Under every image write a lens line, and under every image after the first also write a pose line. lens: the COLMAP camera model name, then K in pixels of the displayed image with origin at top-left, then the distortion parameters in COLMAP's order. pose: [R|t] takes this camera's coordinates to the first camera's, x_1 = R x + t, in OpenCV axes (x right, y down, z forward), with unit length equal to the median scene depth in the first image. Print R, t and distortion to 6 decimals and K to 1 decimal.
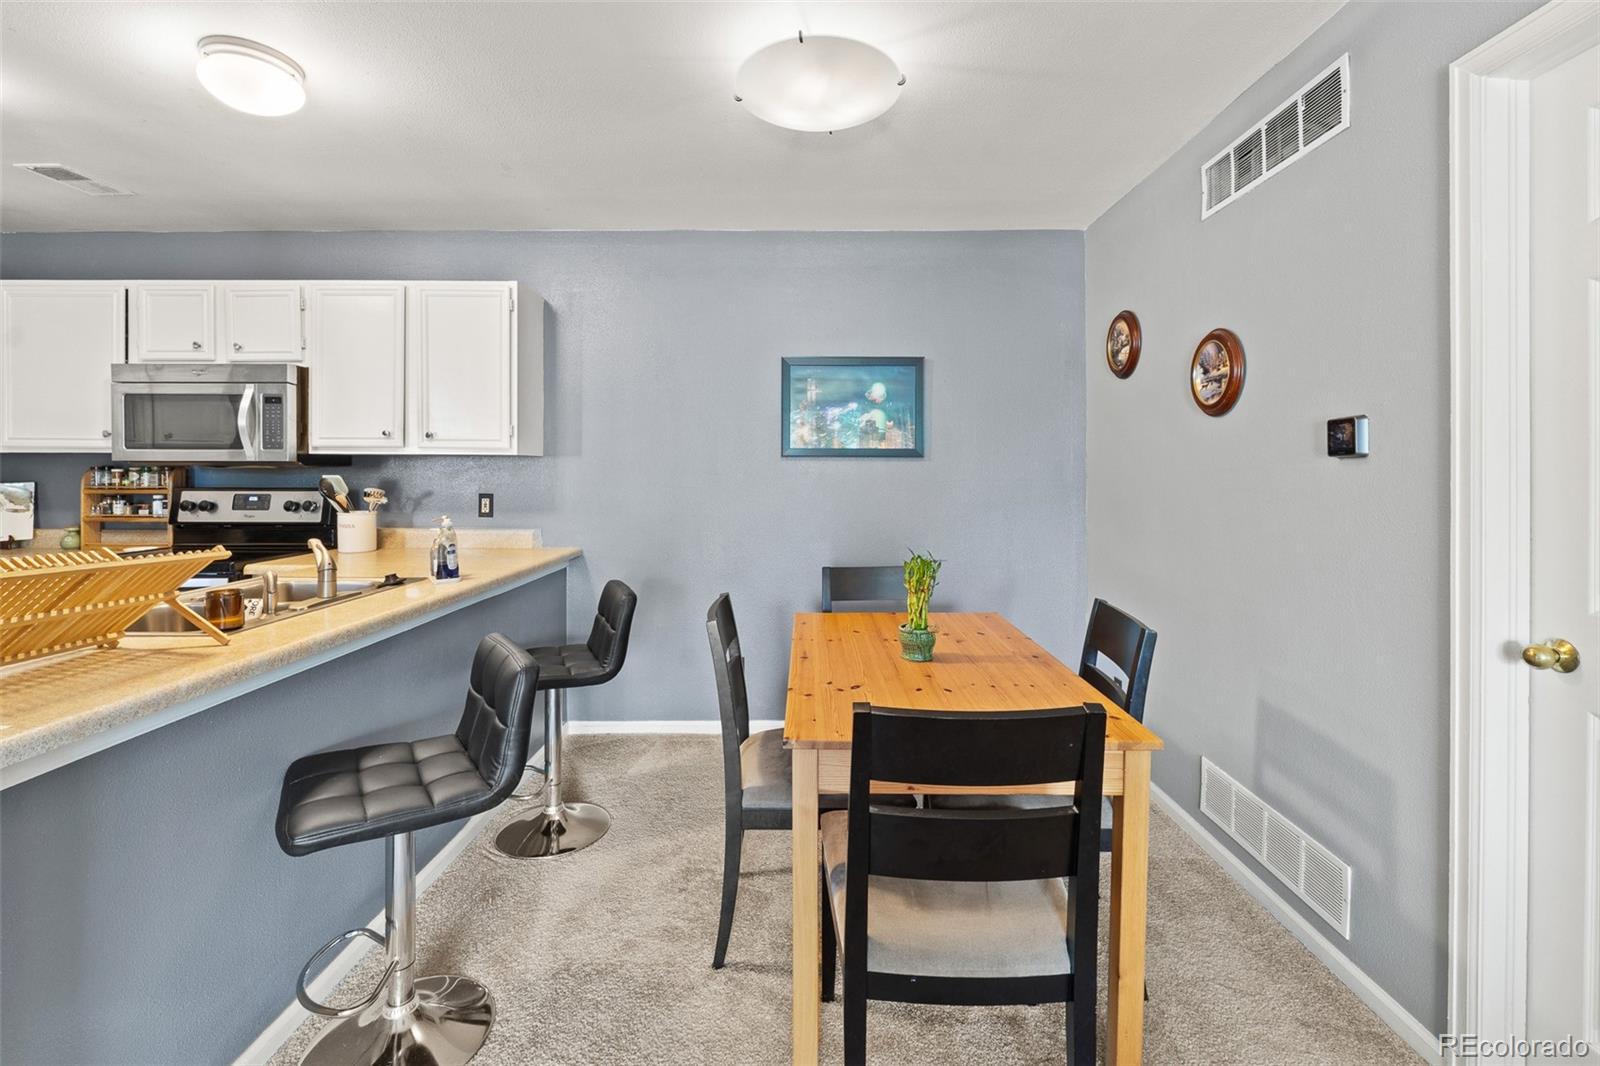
lens RADIAL K [[694.2, 0, 806.4], [0, 694.2, 471.9], [0, 0, 1]] dist [-0.004550, -0.000350]
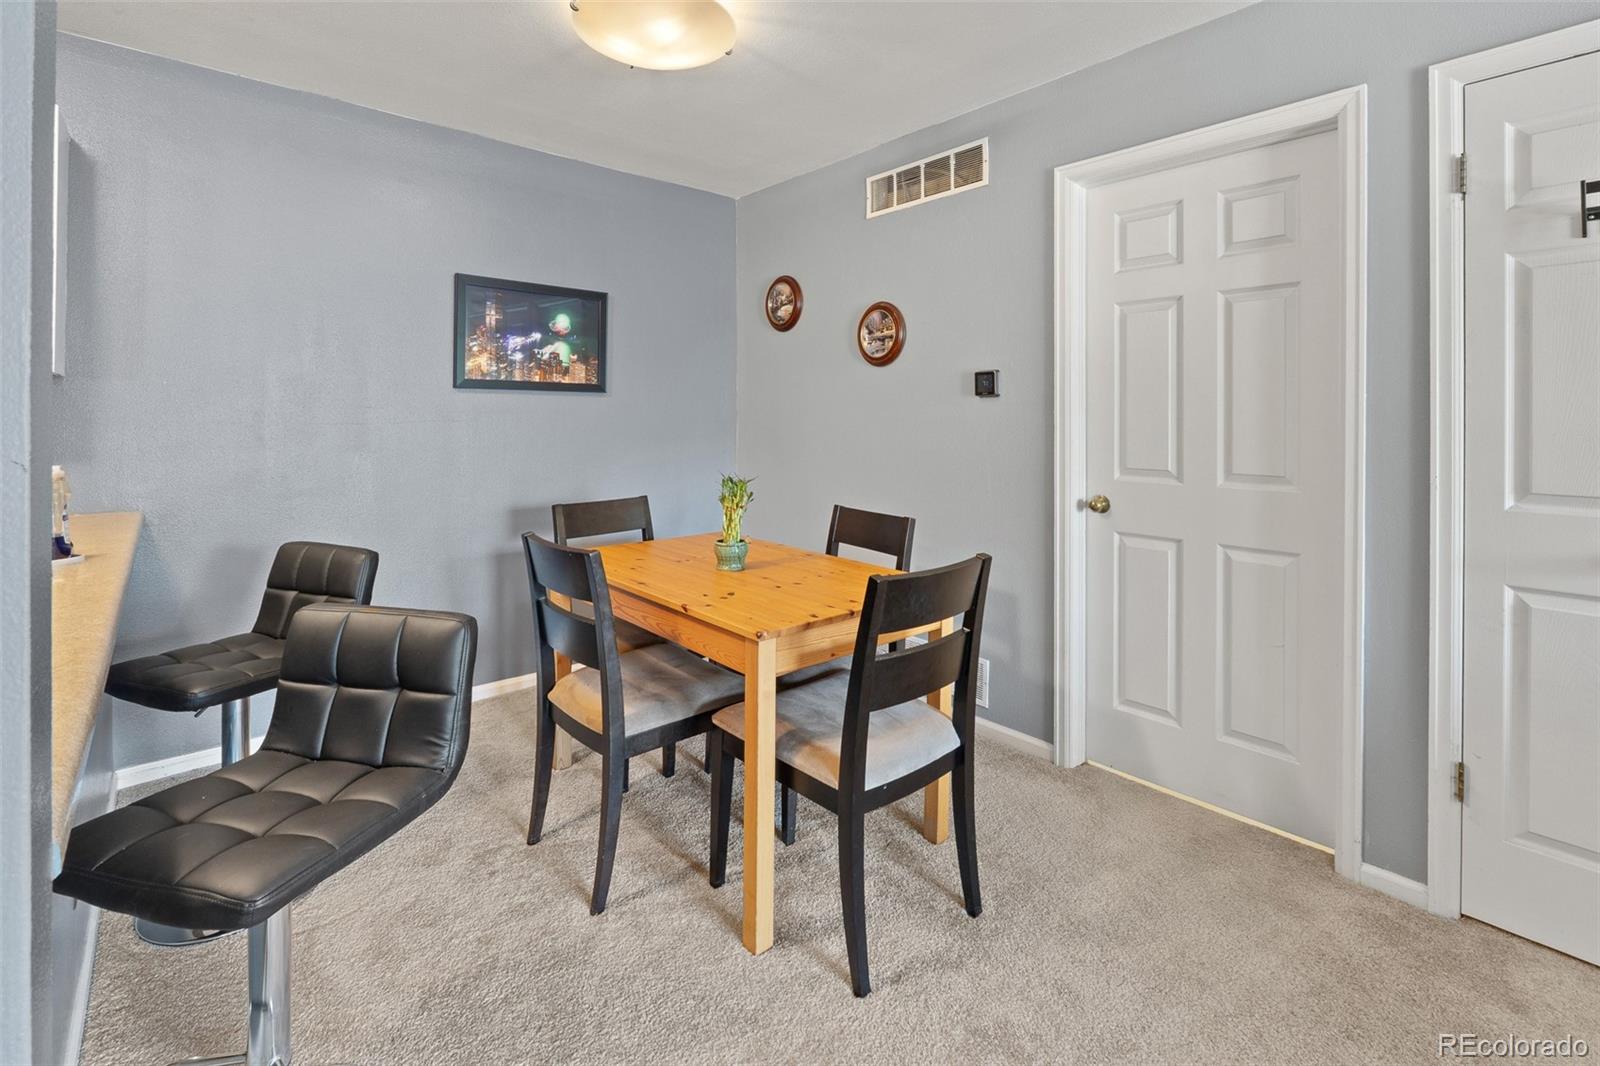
lens RADIAL K [[721.9, 0, 800.9], [0, 721.9, 414.0], [0, 0, 1]] dist [-0.000366, -0.000049]
pose [[0.748137, 0.005927, 0.663518, -0.341009], [-0.003161, 0.999981, -0.005368, 0.015662], [-0.663537, 0.001919, 0.748141, 0.035089]]
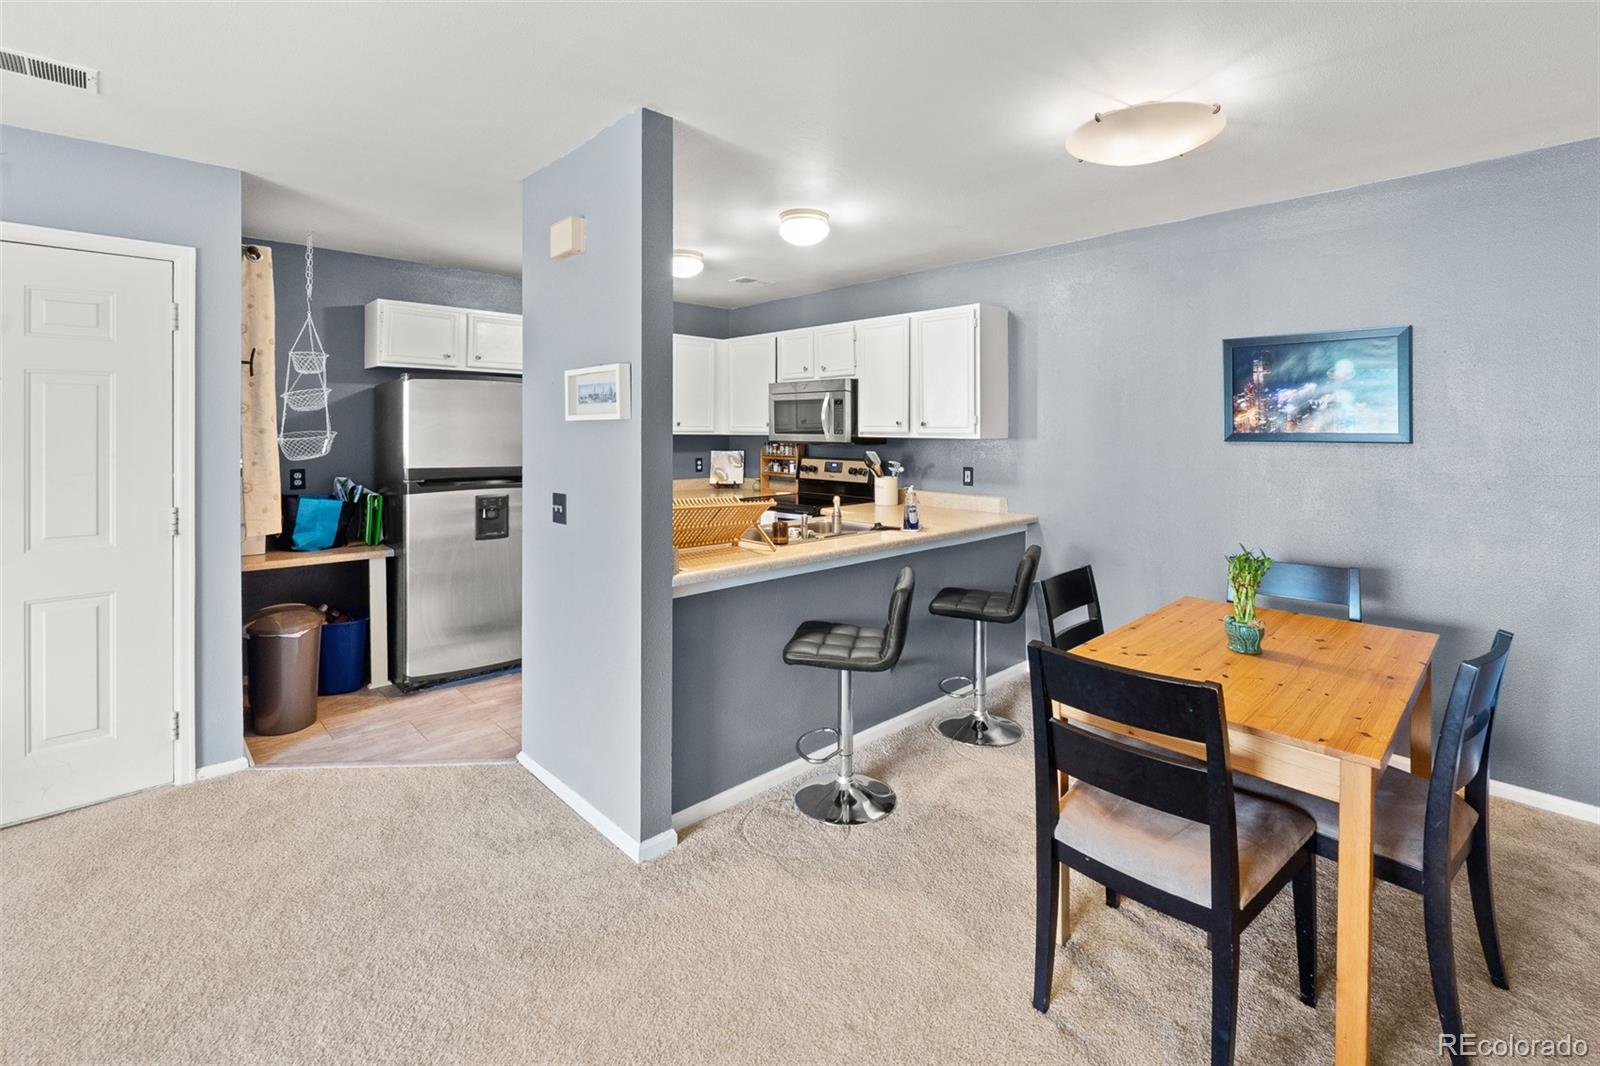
lens RADIAL K [[706.3, 0, 808.7], [0, 706.3, 425.5], [0, 0, 1]] dist [-0.003044, -0.000313]
pose [[0.697335, -0.004510, -0.716731, 0.296483], [-0.002466, 0.999959, -0.008692, -0.037259], [0.716741, 0.007829, 0.697295, -0.135593]]
